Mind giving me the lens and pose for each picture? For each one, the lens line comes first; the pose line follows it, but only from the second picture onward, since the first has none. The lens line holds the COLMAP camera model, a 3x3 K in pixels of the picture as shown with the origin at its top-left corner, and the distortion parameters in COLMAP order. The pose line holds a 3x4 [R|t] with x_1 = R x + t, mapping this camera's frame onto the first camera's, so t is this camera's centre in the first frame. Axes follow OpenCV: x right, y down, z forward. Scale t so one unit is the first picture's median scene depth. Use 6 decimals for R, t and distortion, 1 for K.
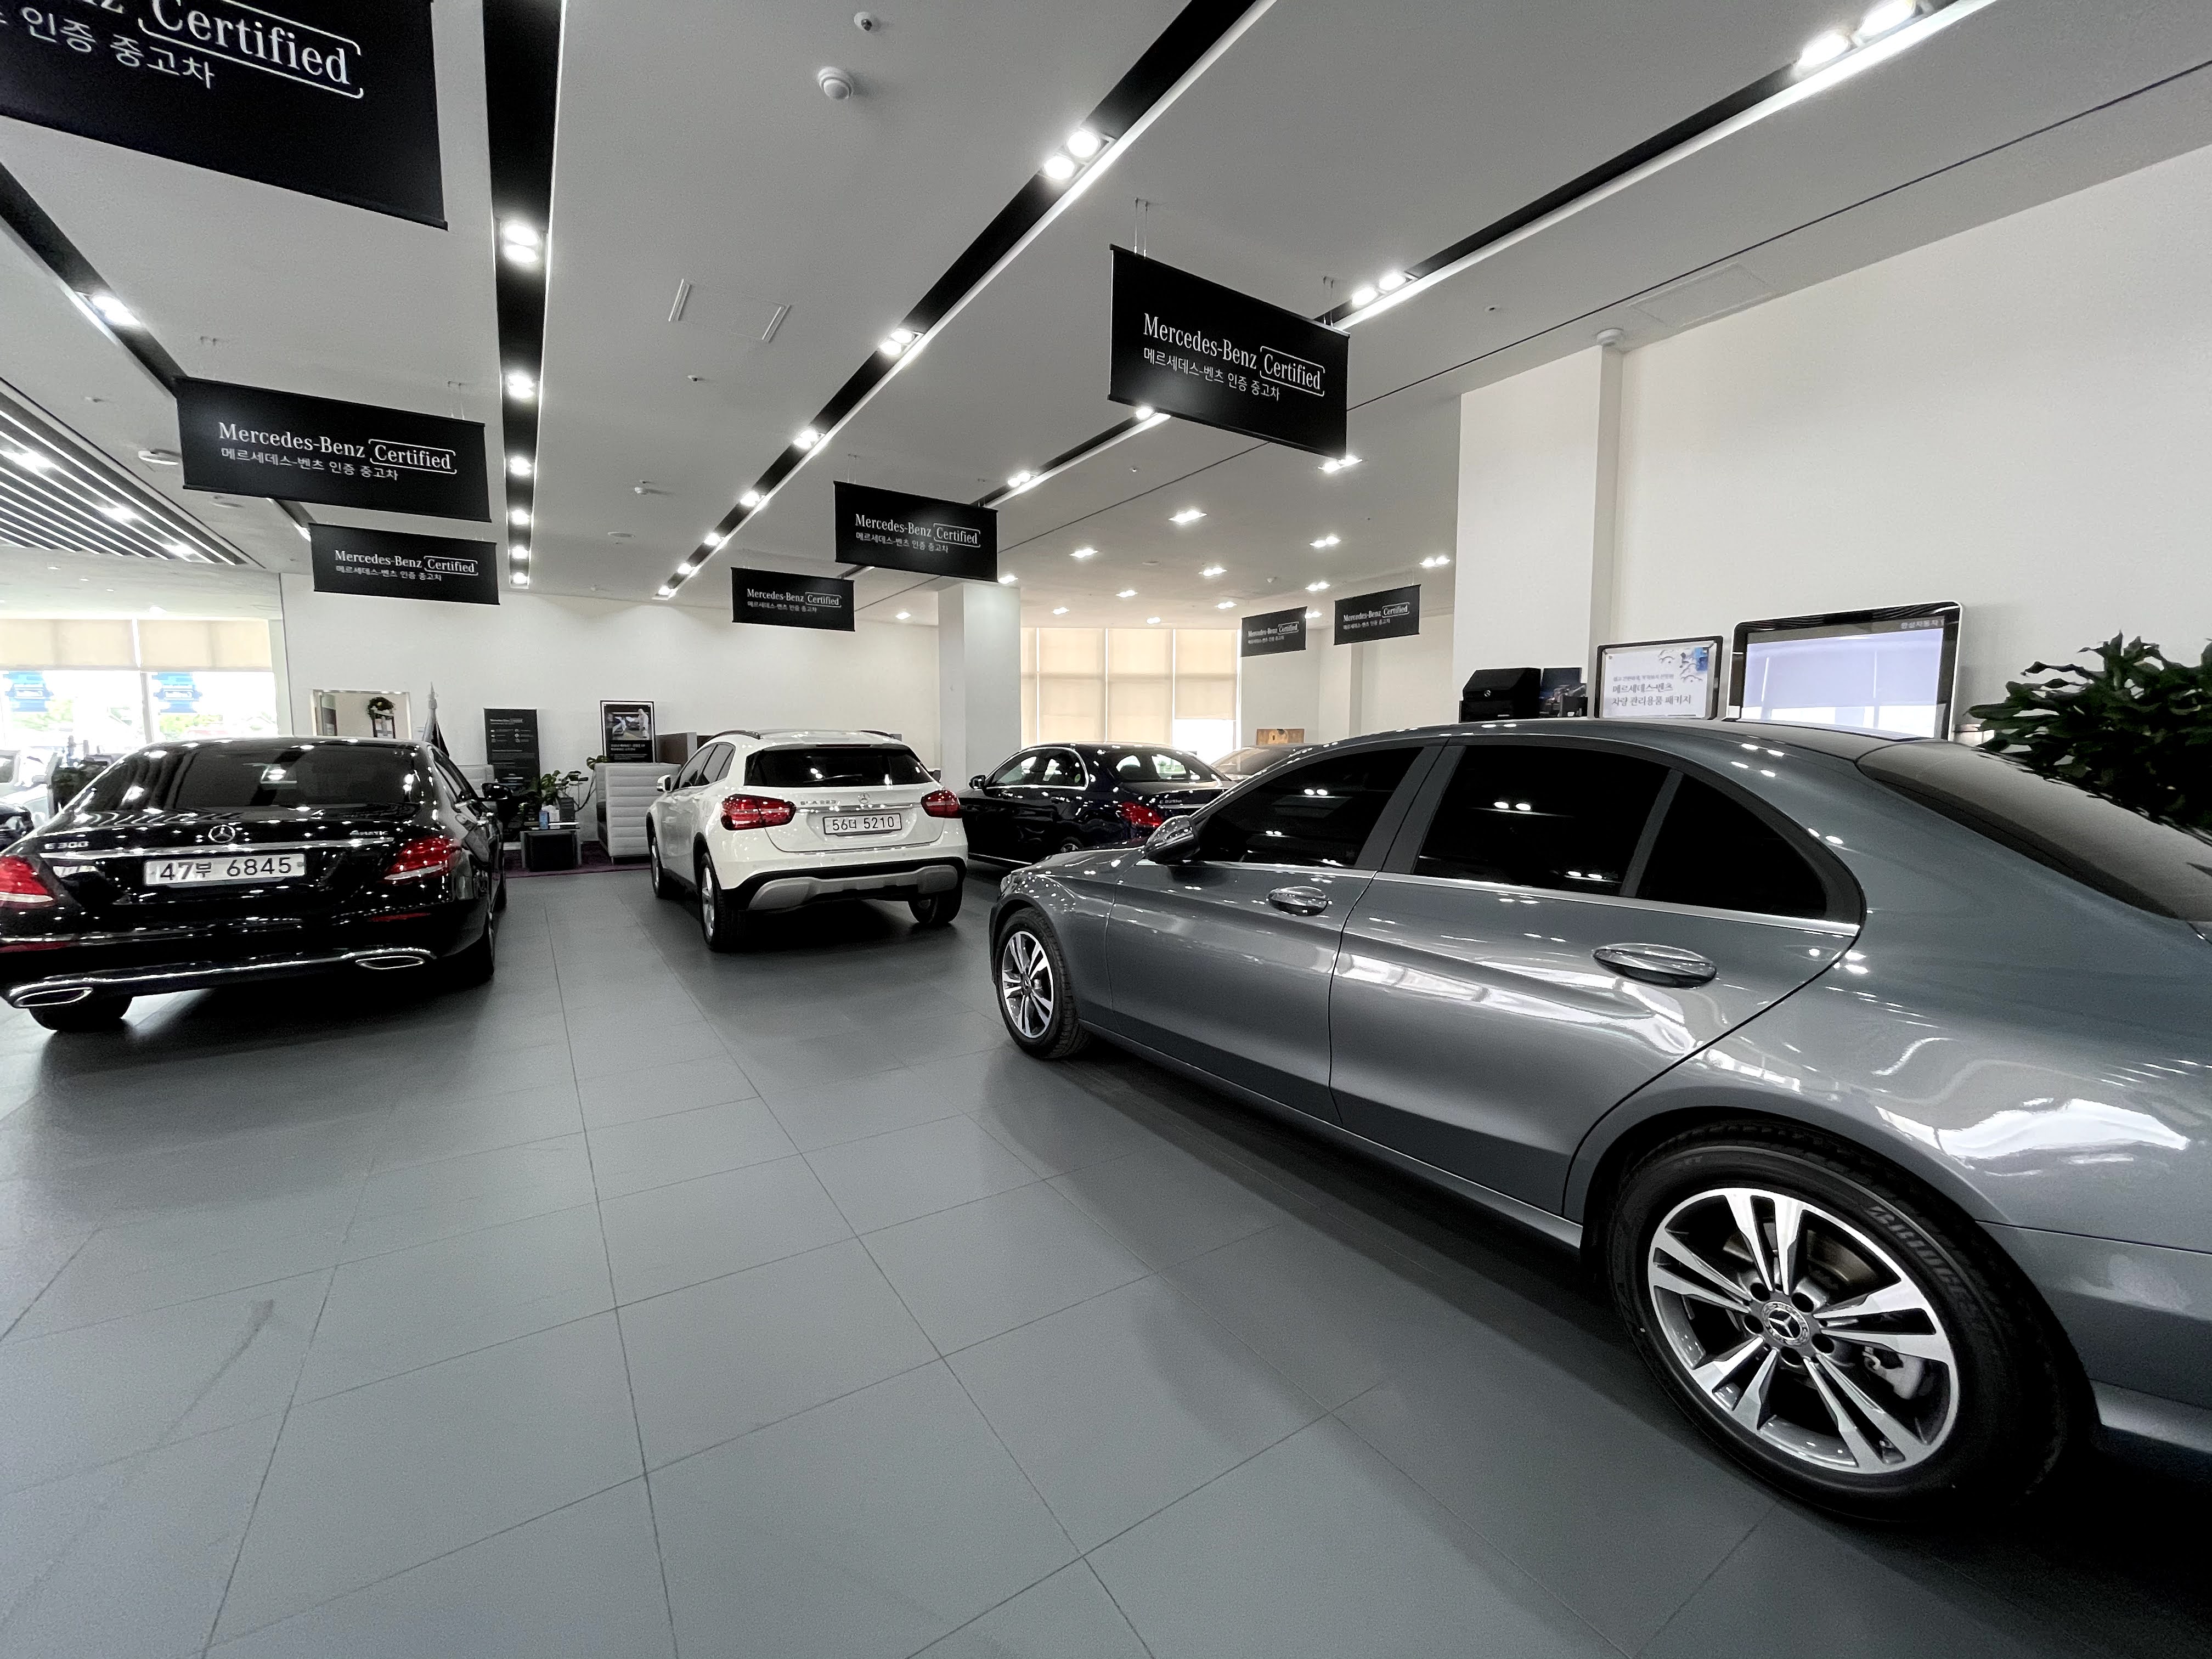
lens RADIAL K [[884.1, 0, 1108.9], [0, 884.1, 826.8], [0, 0, 1]] dist [0.002024, 0.000084]
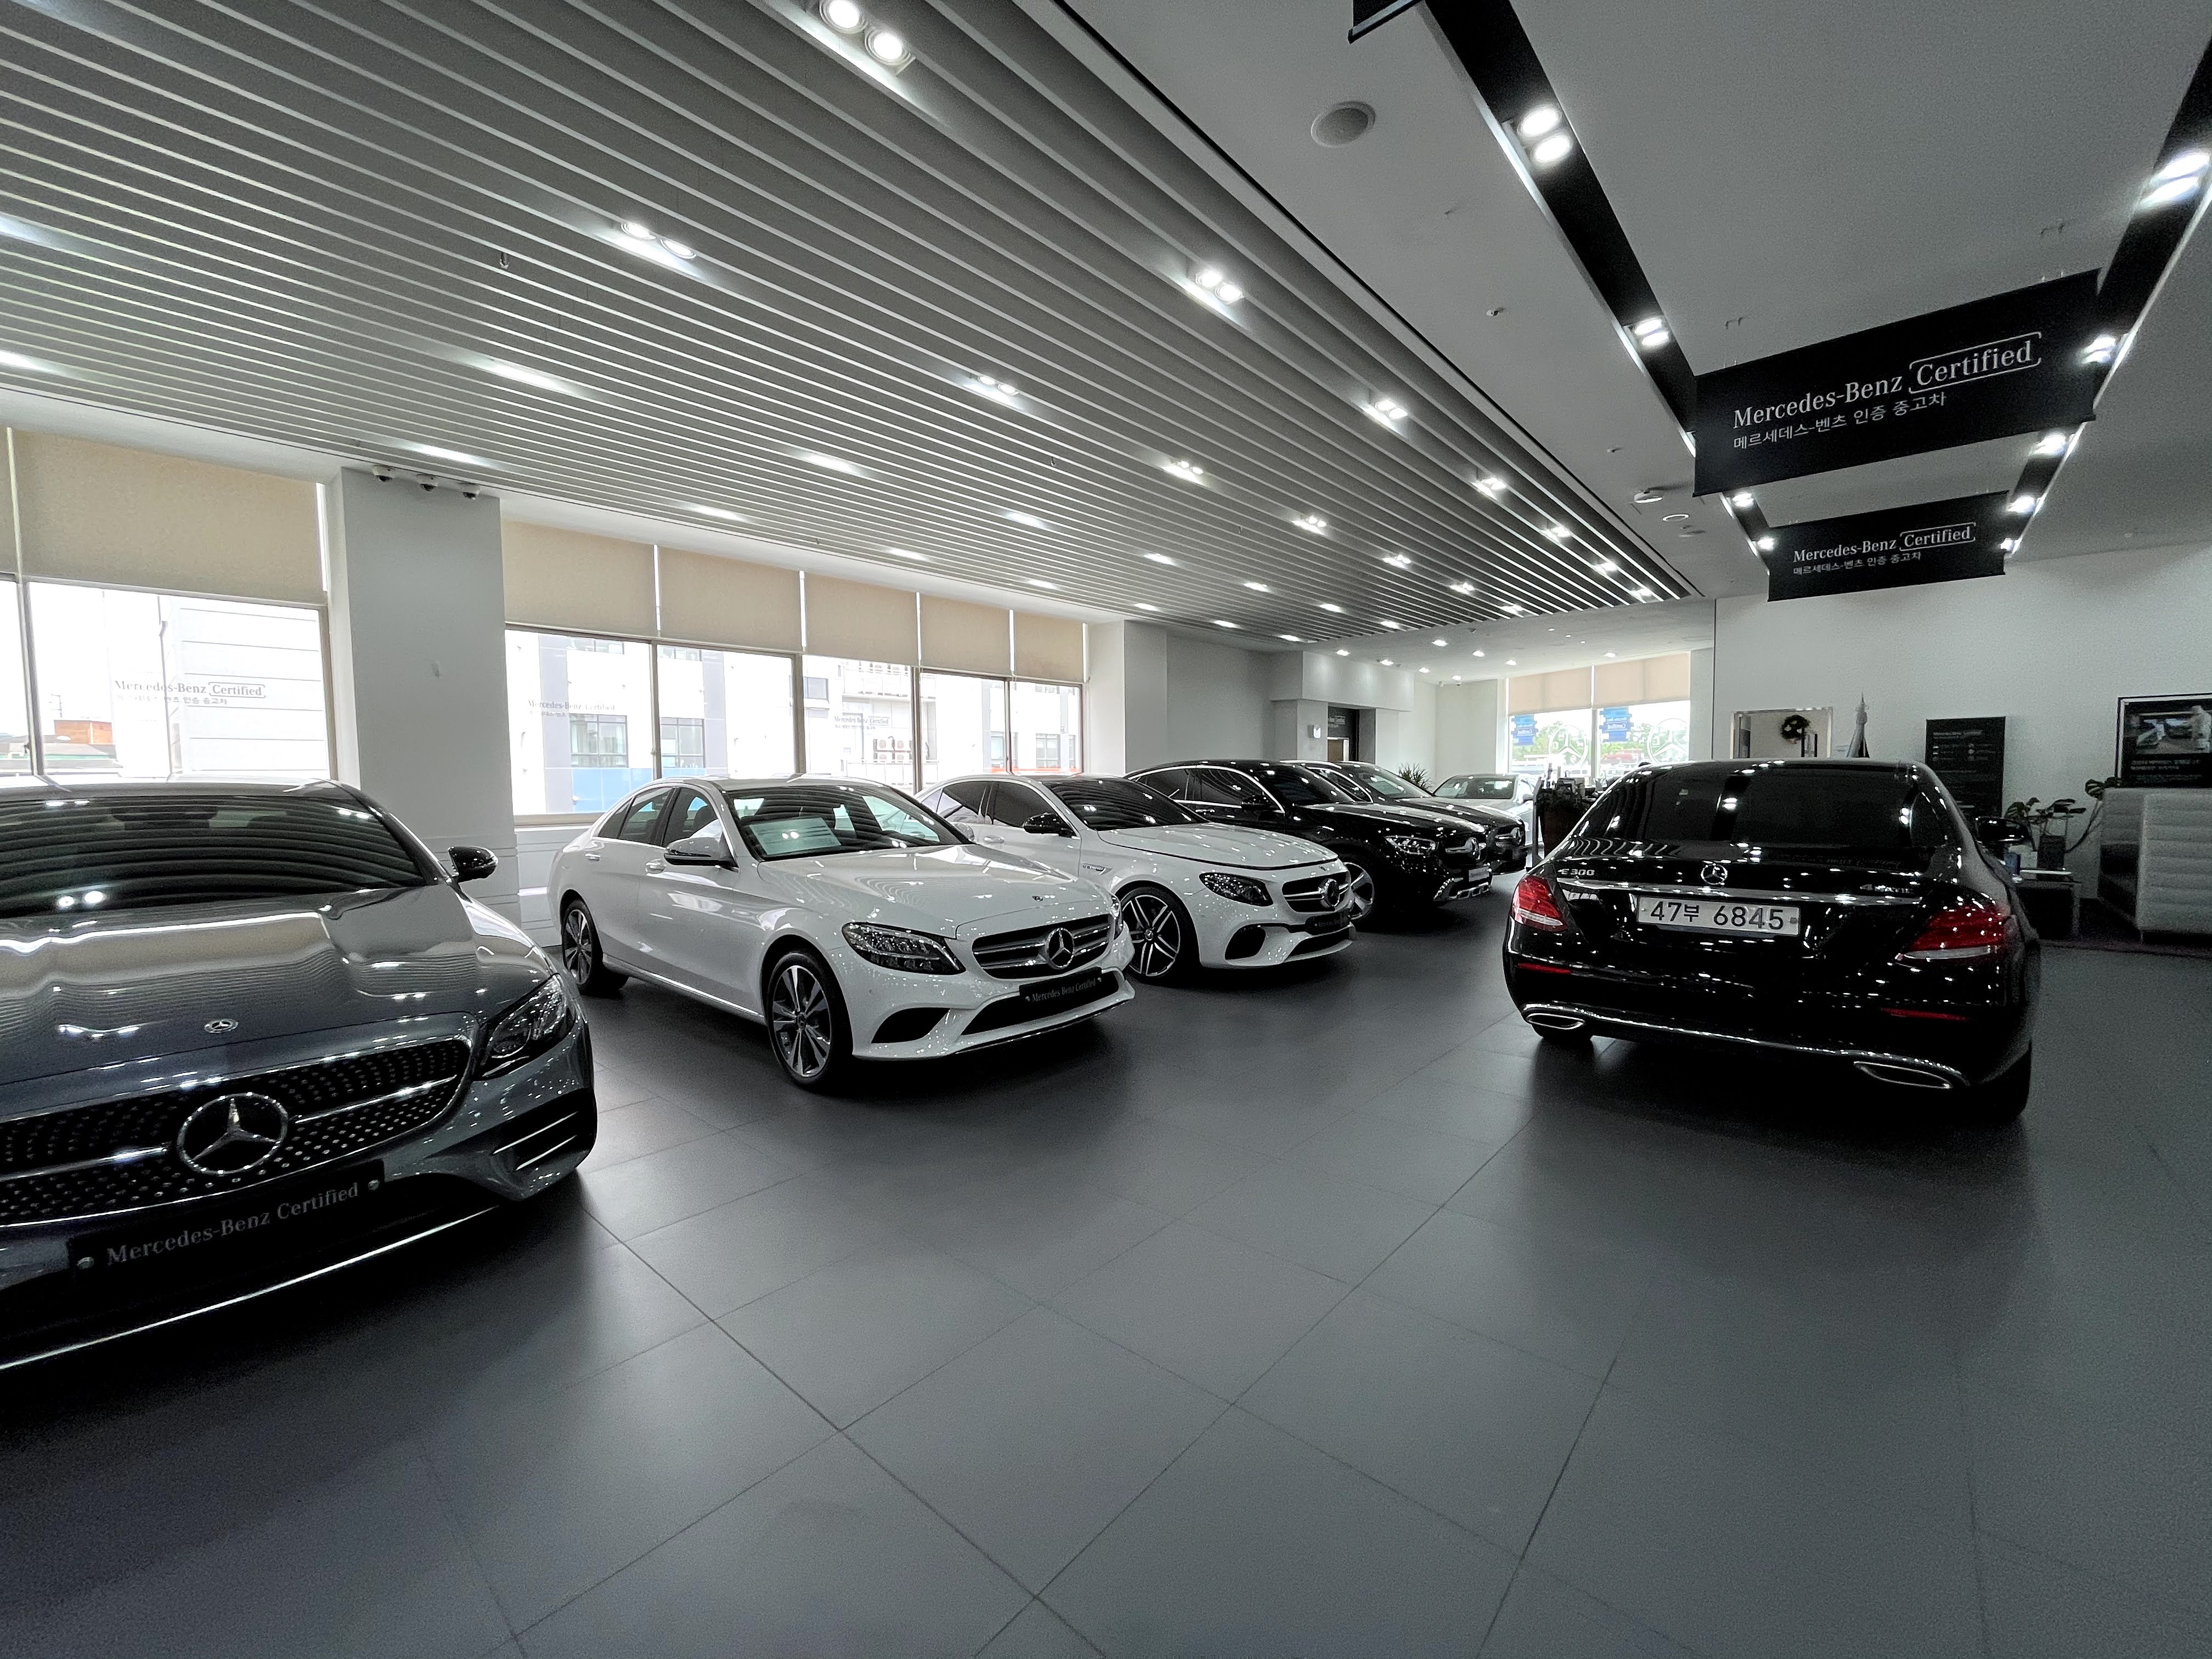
lens RADIAL K [[884.1, 0, 1108.9], [0, 884.1, 826.8], [0, 0, 1]] dist [0.002024, 0.000084]
pose [[0.259968, 0.051131, -0.964263, -0.172398], [-0.073488, 0.996749, 0.033042, -0.011834], [0.962817, 0.062272, 0.262880, 0.109805]]
